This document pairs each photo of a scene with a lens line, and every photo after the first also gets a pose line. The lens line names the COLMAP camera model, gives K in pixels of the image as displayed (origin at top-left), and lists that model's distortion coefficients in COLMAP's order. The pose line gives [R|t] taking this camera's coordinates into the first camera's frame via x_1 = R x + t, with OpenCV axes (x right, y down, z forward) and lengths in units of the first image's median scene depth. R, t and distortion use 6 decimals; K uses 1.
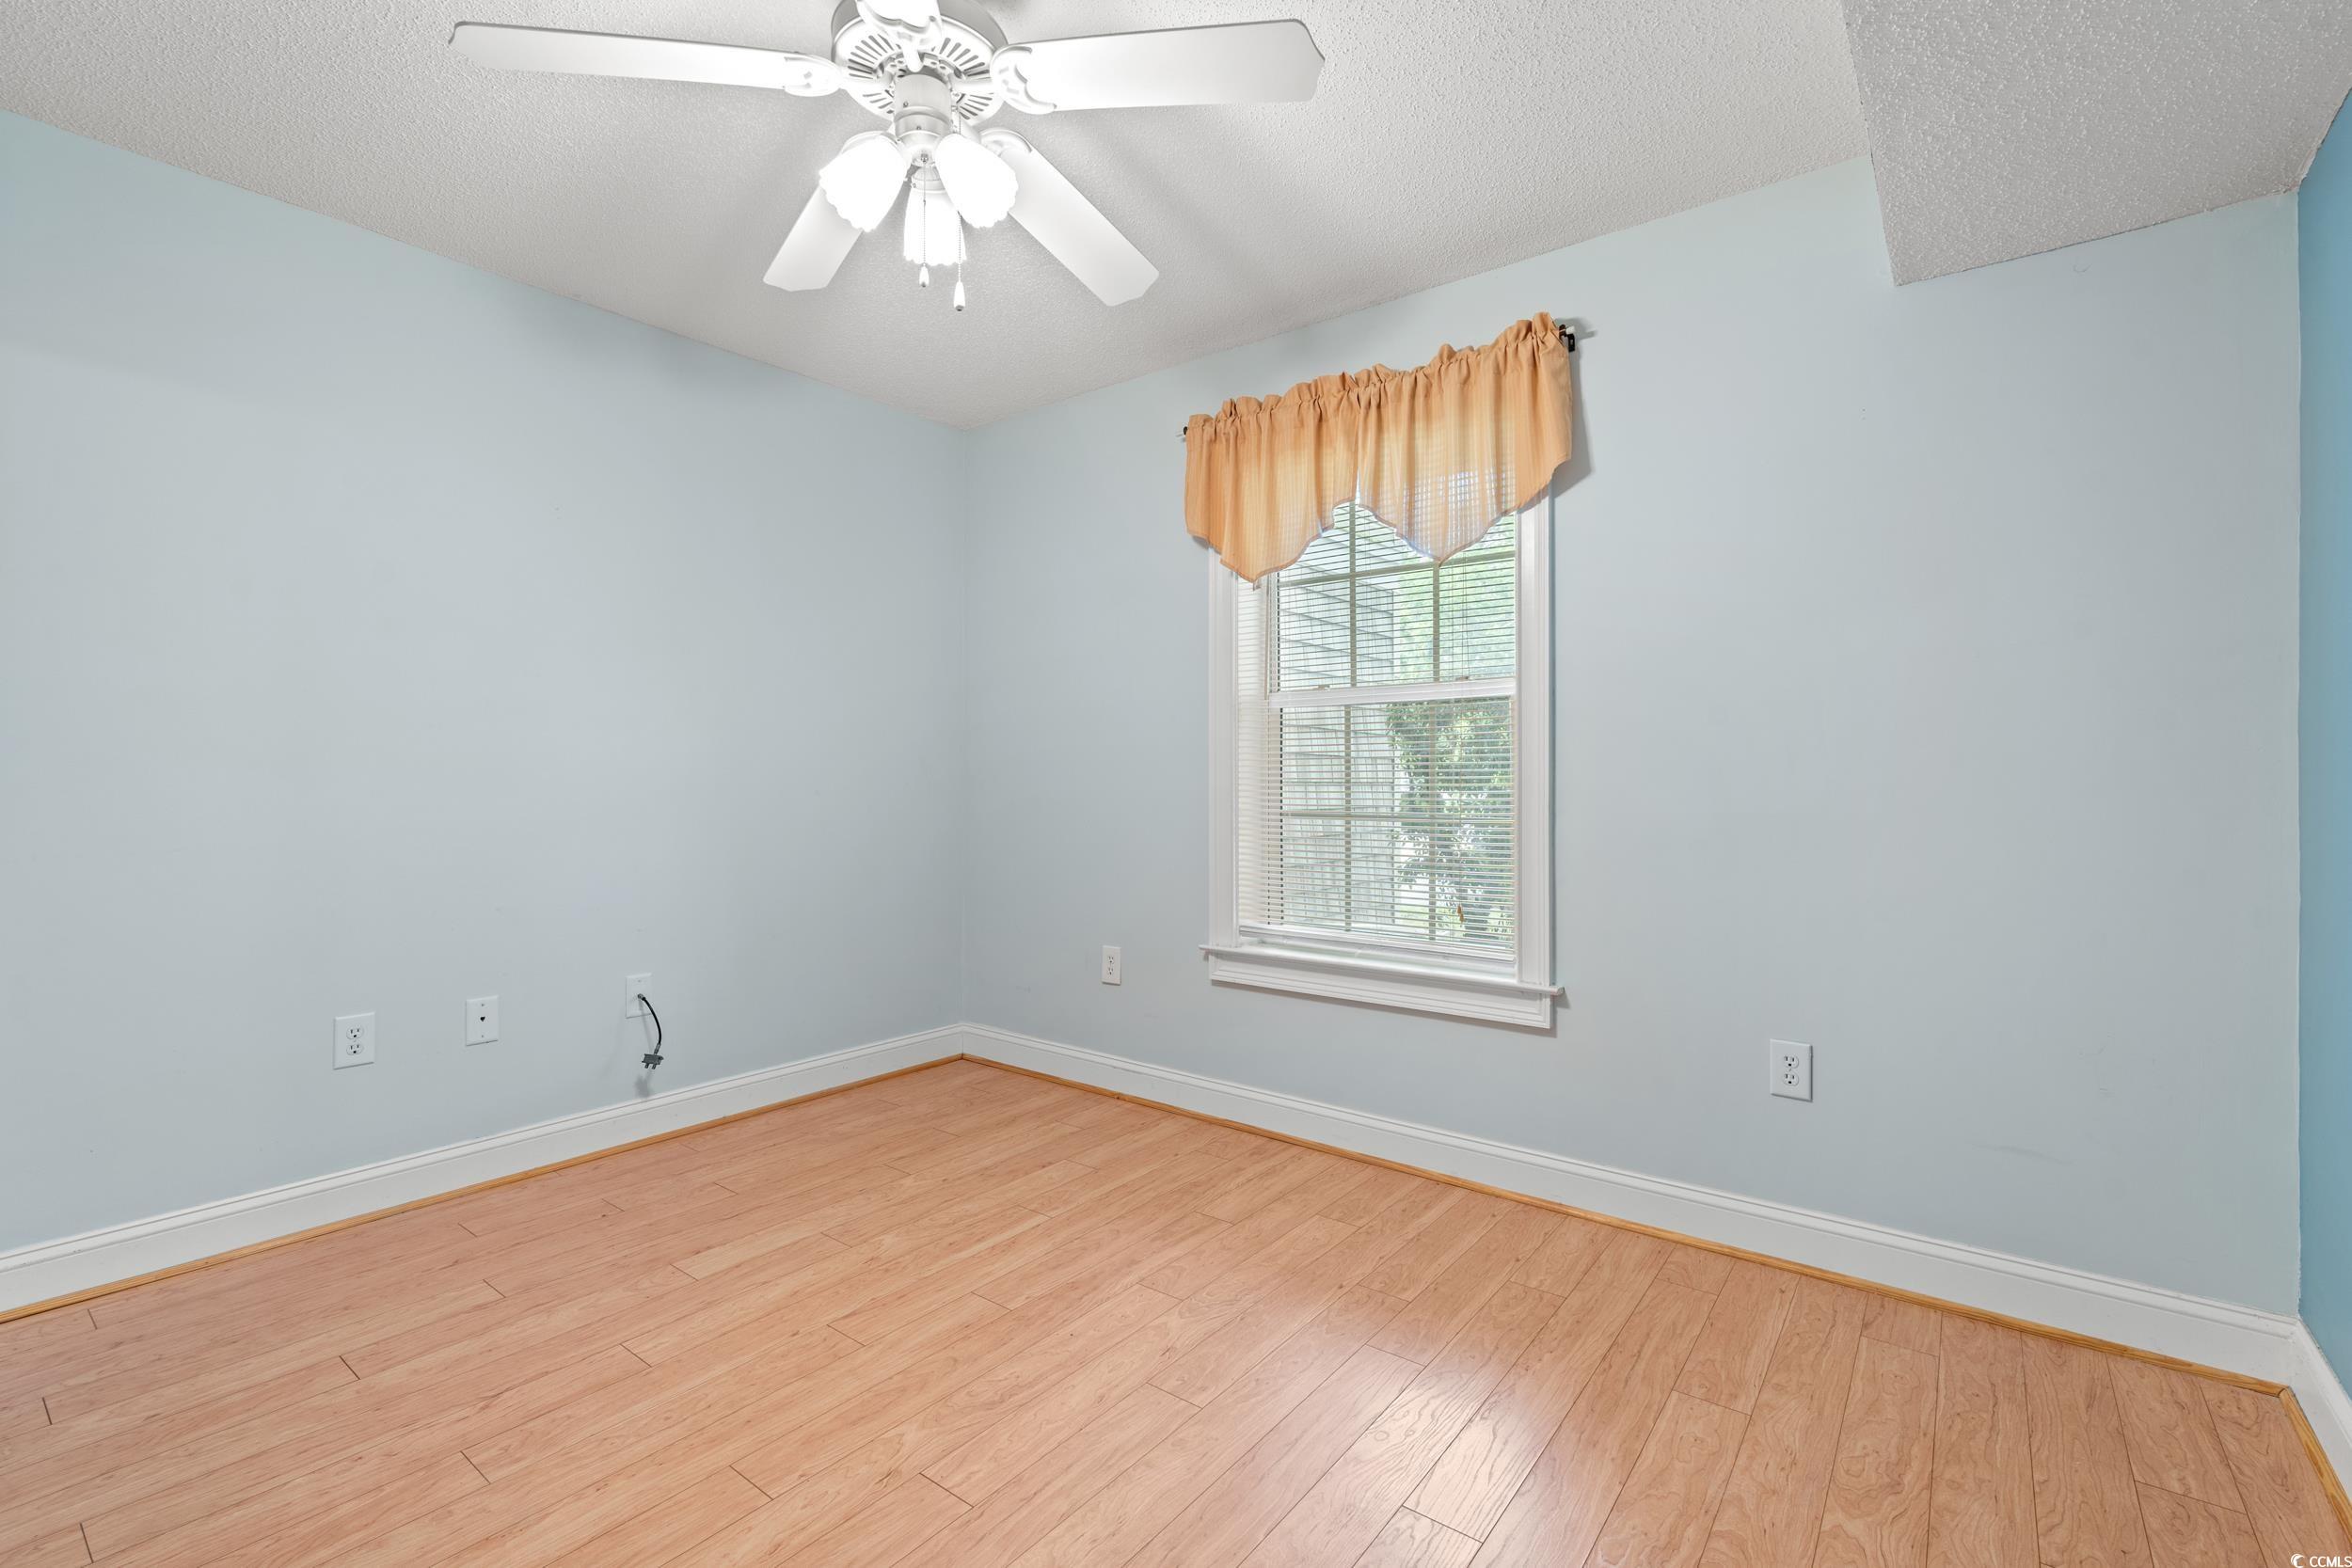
lens RADIAL K [[1028.7, 0, 1176.0], [0, 1028.7, 784.0], [0, 0, 1]] dist [-0.002615, -0.000548]
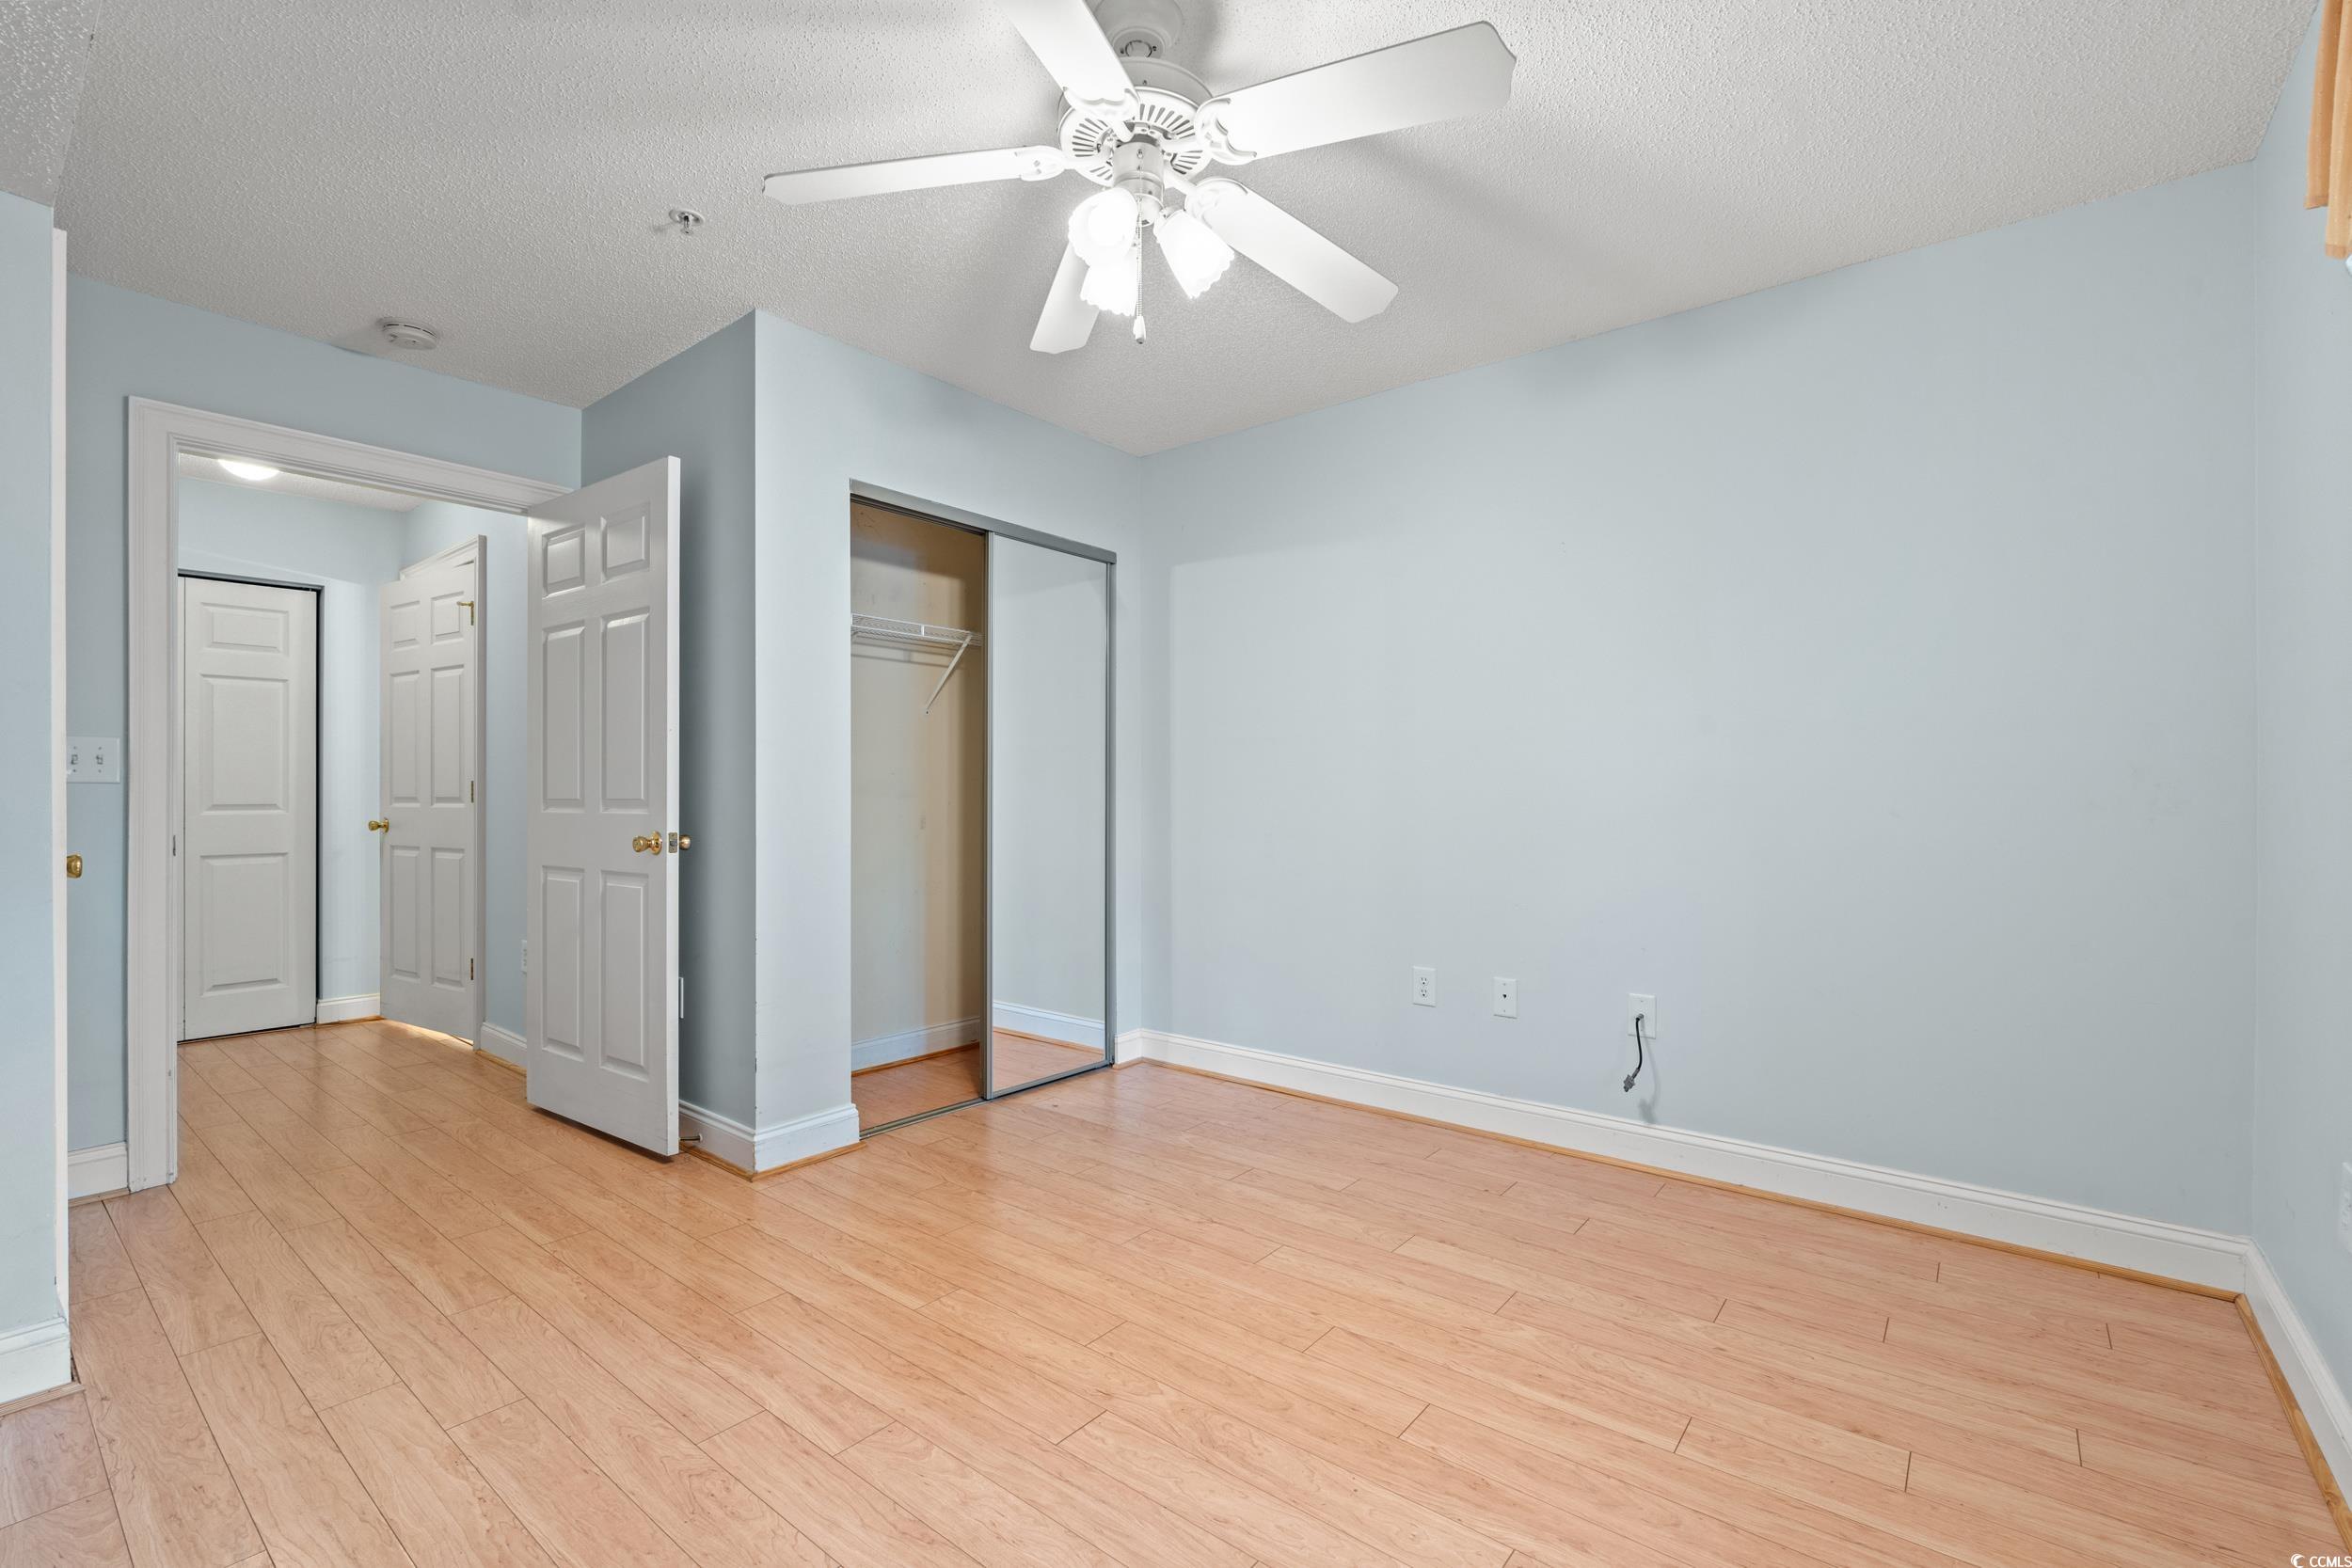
lens RADIAL K [[1028.7, 0, 1176.0], [0, 1028.7, 784.0], [0, 0, 1]] dist [-0.002615, -0.000548]
pose [[-0.015936, -0.008072, -0.999840, 0.548848], [-0.008538, 0.999932, -0.007937, -0.002239], [0.999837, 0.008411, -0.016004, 0.682198]]
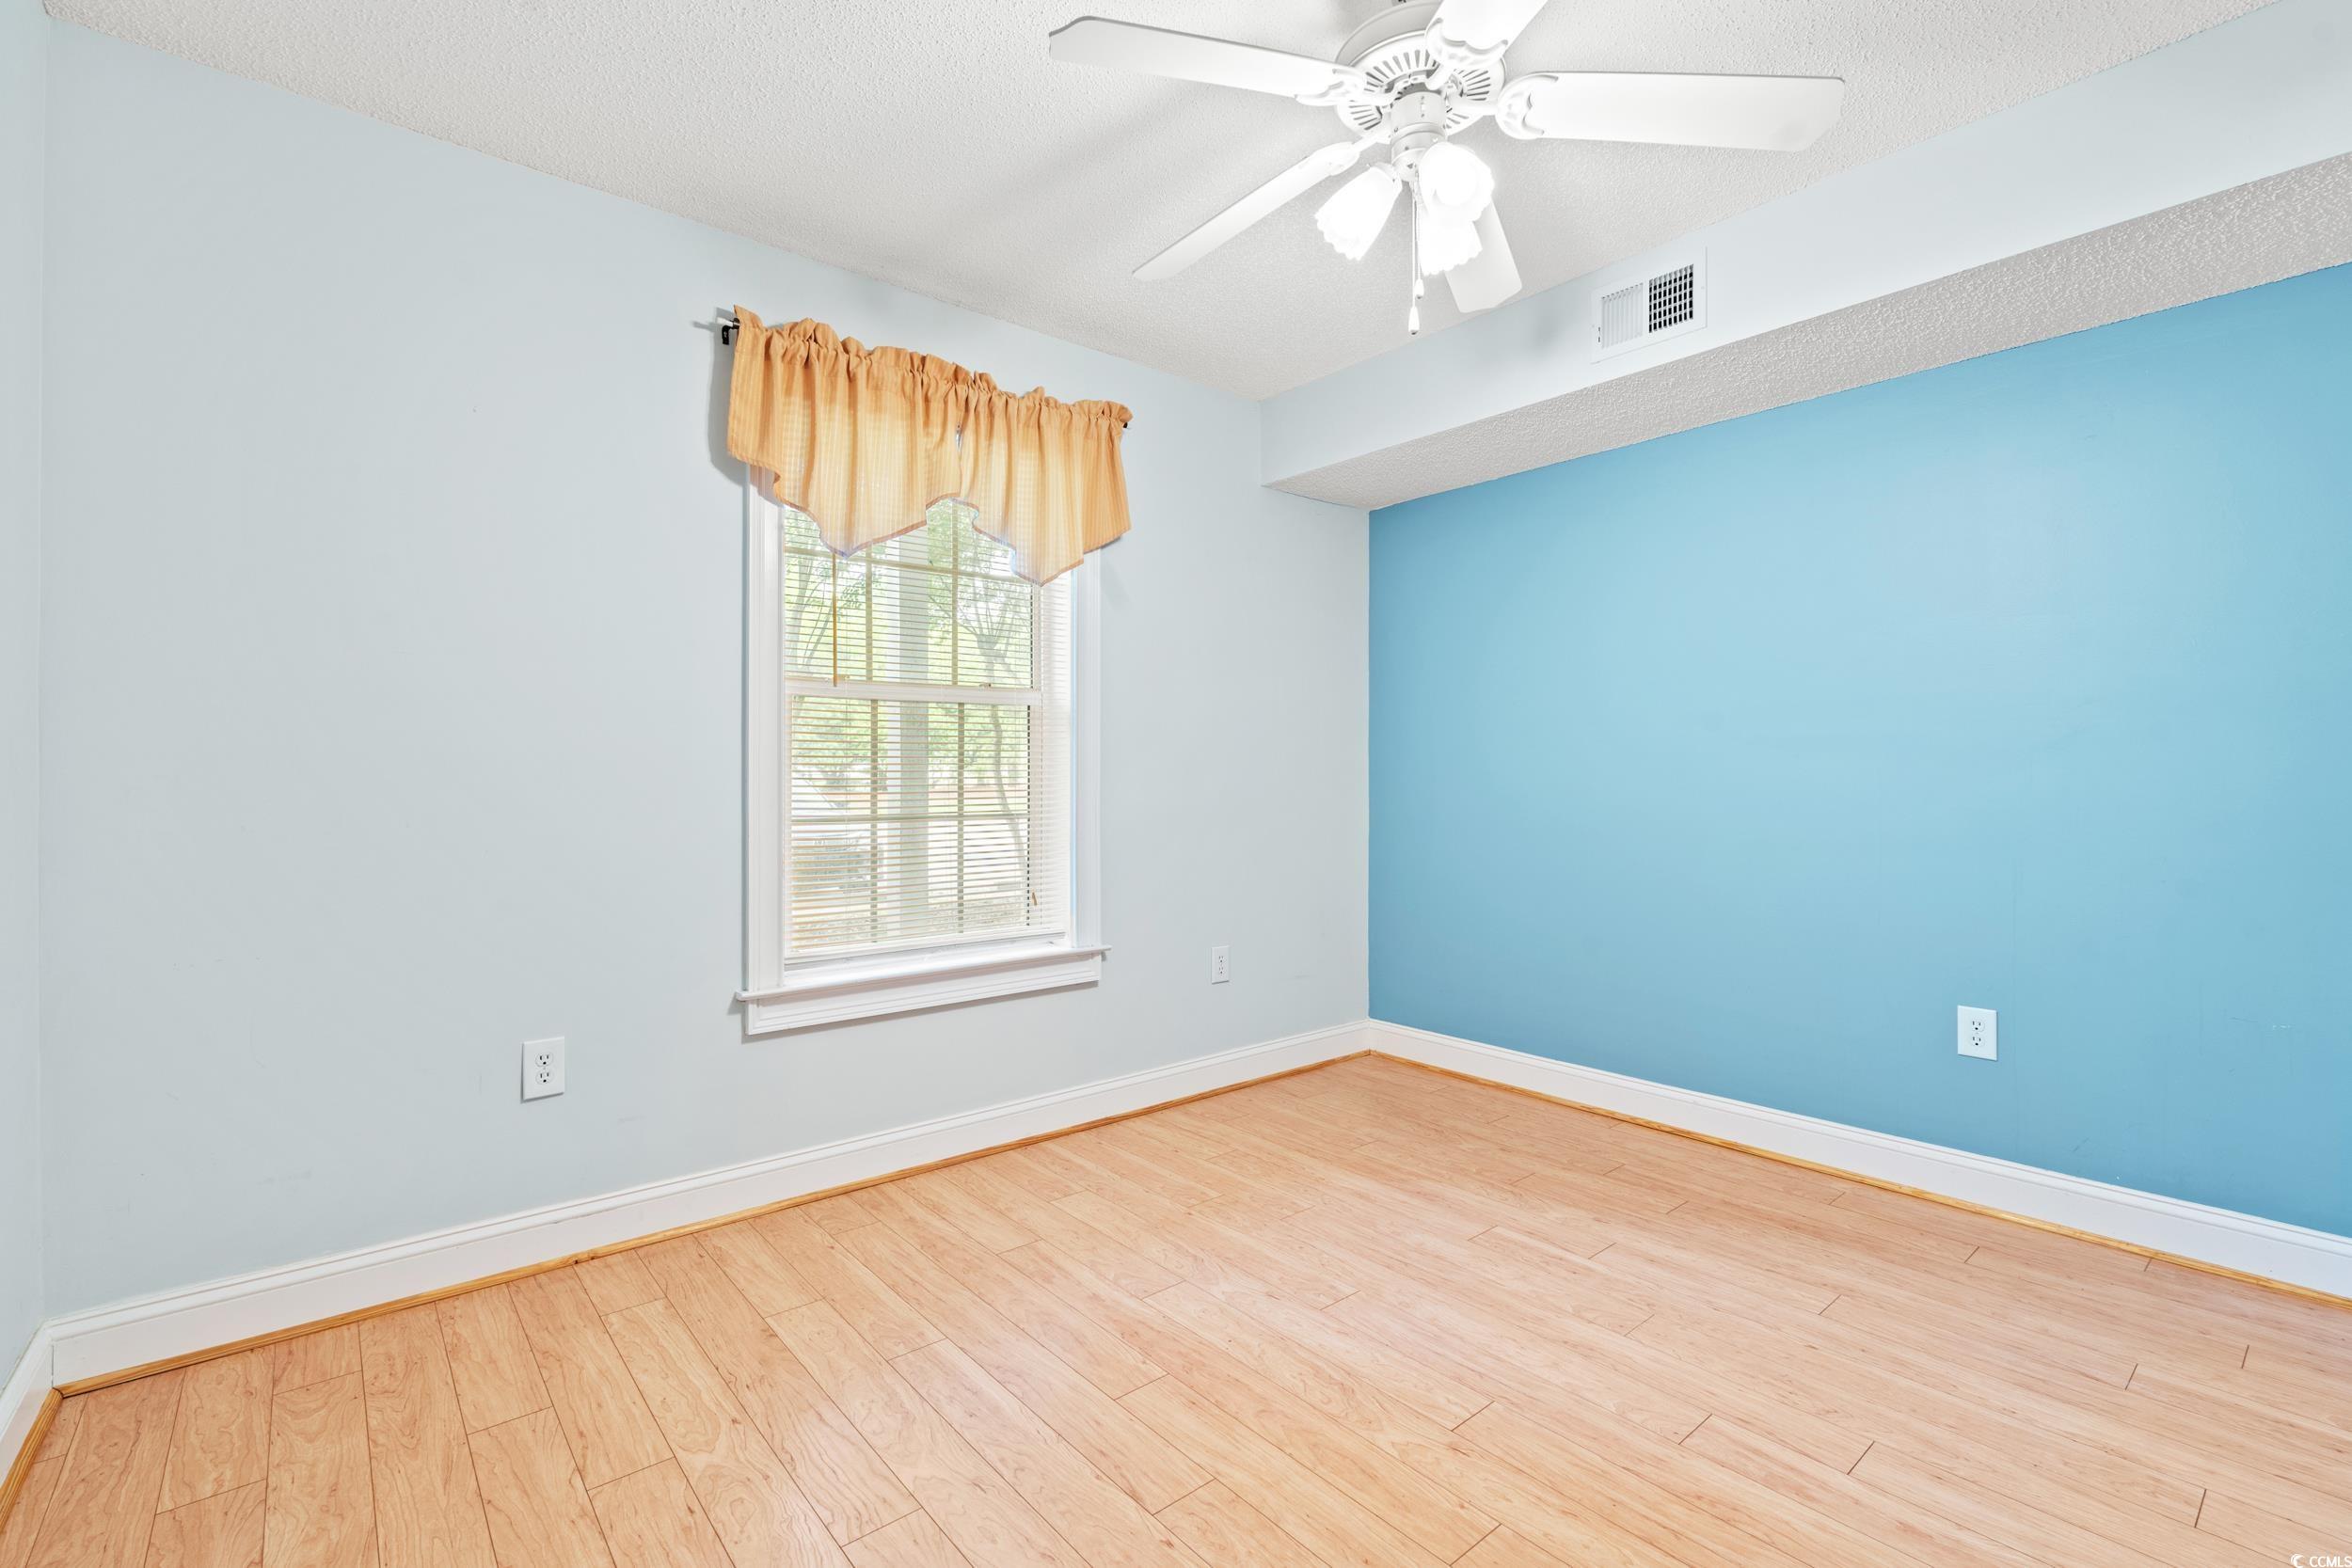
lens RADIAL K [[1036.9, 0, 1172.3], [0, 1036.9, 785.0], [0, 0, 1]] dist [-0.004011, -0.000530]
pose [[0.214192, -0.008272, 0.976757, -0.846794], [0.007617, 0.999948, 0.006798, -0.003612], [-0.976762, 0.005984, 0.214244, 0.657956]]
